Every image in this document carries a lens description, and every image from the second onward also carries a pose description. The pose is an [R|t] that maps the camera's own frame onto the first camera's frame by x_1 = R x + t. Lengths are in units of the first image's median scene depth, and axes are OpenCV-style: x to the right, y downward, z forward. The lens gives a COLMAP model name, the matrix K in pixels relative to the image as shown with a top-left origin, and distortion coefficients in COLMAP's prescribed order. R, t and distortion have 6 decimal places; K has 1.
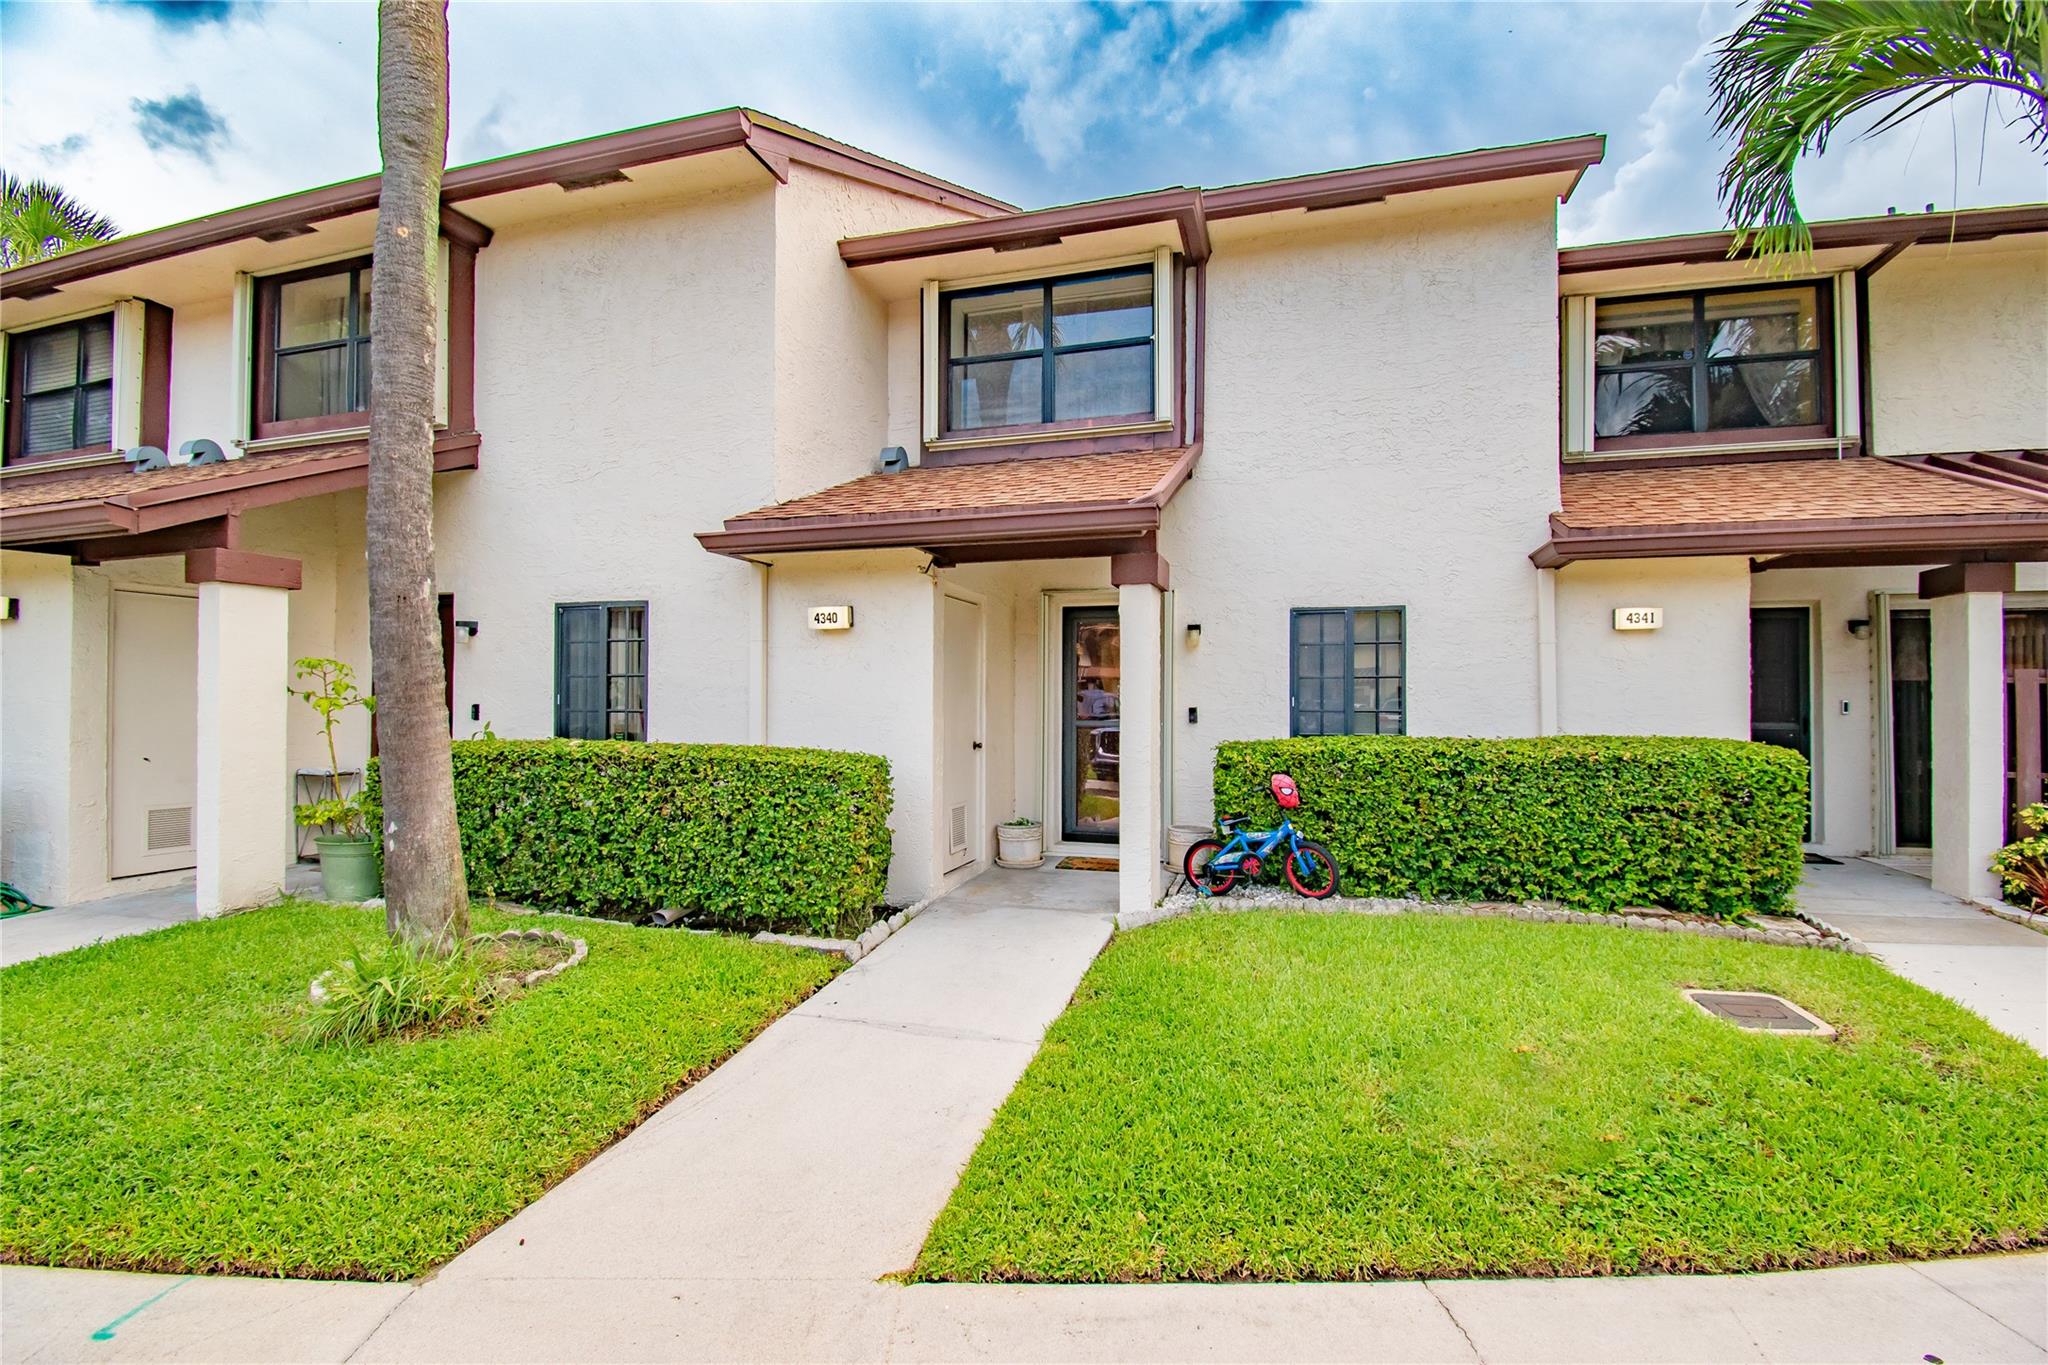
lens RADIAL K [[842.4, 0, 1022.3], [0, 842.4, 628.9], [0, 0, 1]] dist [0.010954, -0.012492]
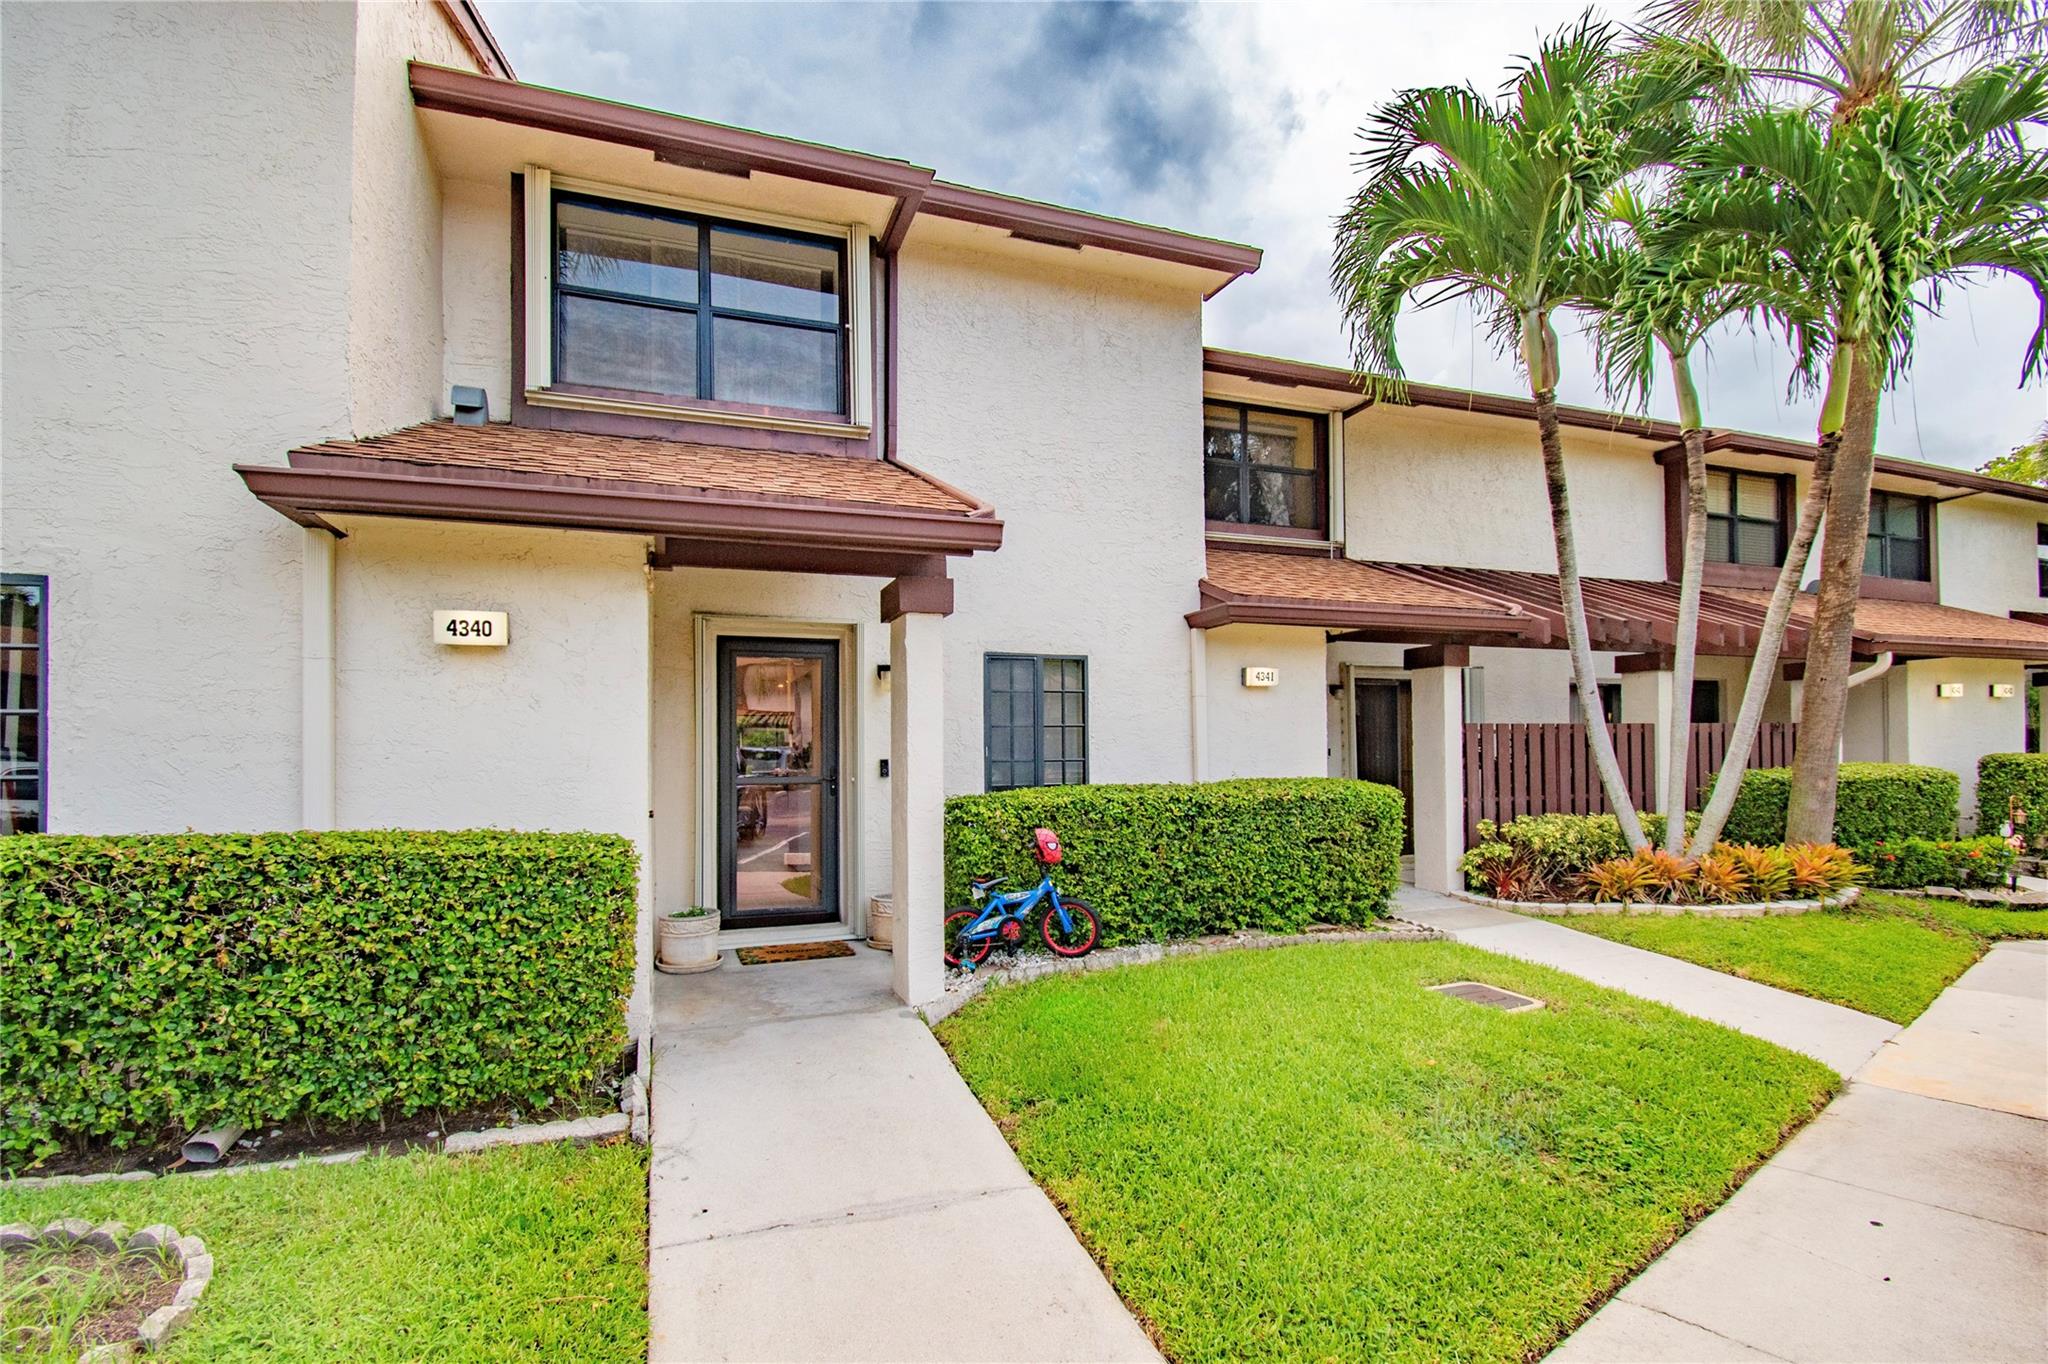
lens RADIAL K [[909.0, 0, 1024.0], [0, 909.0, 682.0], [0, 0, 1]] dist [0.018212, -0.023279]
pose [[0.820010, 0.034435, 0.571312, -0.287977], [-0.037867, 0.999266, -0.005879, 0.016800], [-0.571095, -0.016813, 0.820712, 0.184425]]
